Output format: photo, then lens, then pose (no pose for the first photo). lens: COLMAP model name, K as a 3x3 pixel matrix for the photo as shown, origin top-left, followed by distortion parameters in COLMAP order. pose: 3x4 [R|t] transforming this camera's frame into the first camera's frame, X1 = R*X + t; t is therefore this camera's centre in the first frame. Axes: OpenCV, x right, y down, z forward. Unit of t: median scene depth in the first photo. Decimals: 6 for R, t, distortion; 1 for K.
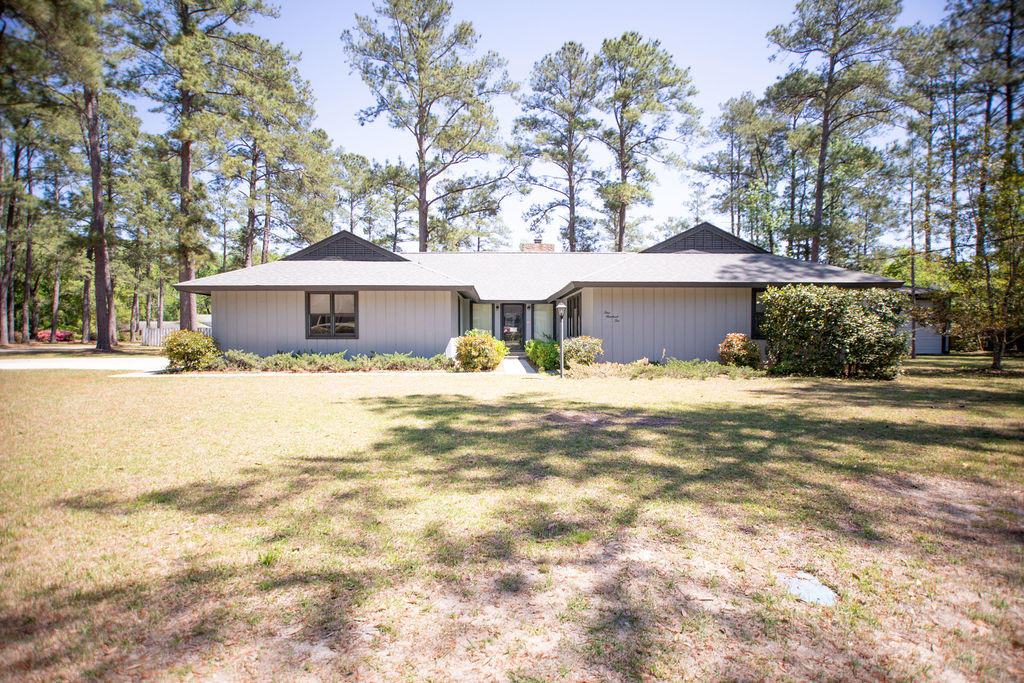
lens RADIAL K [[556.5, 0, 511.8], [0, 556.5, 340.6], [0, 0, 1]] dist [0.014645, 0.004163]
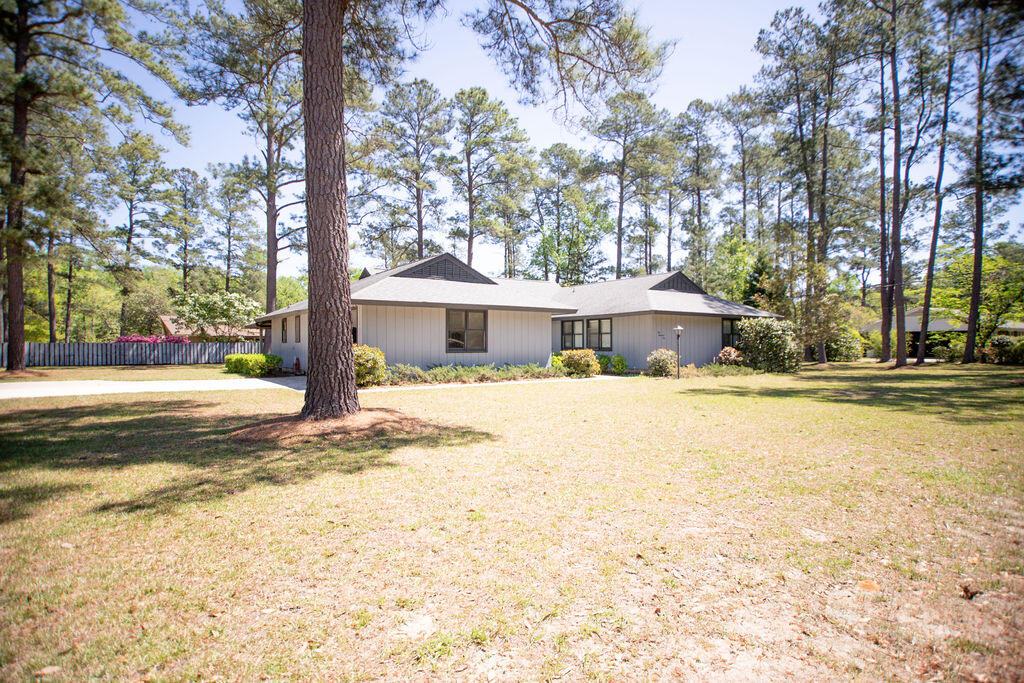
lens RADIAL K [[556.5, 0, 508.1], [0, 556.5, 342.5], [0, 0, 1]] dist [0.014645, 0.004163]
pose [[0.832114, 0.003782, 0.554592, -0.832959], [0.008633, 0.999767, -0.019772, -0.000105], [-0.554538, 0.021240, 0.831888, 0.040250]]
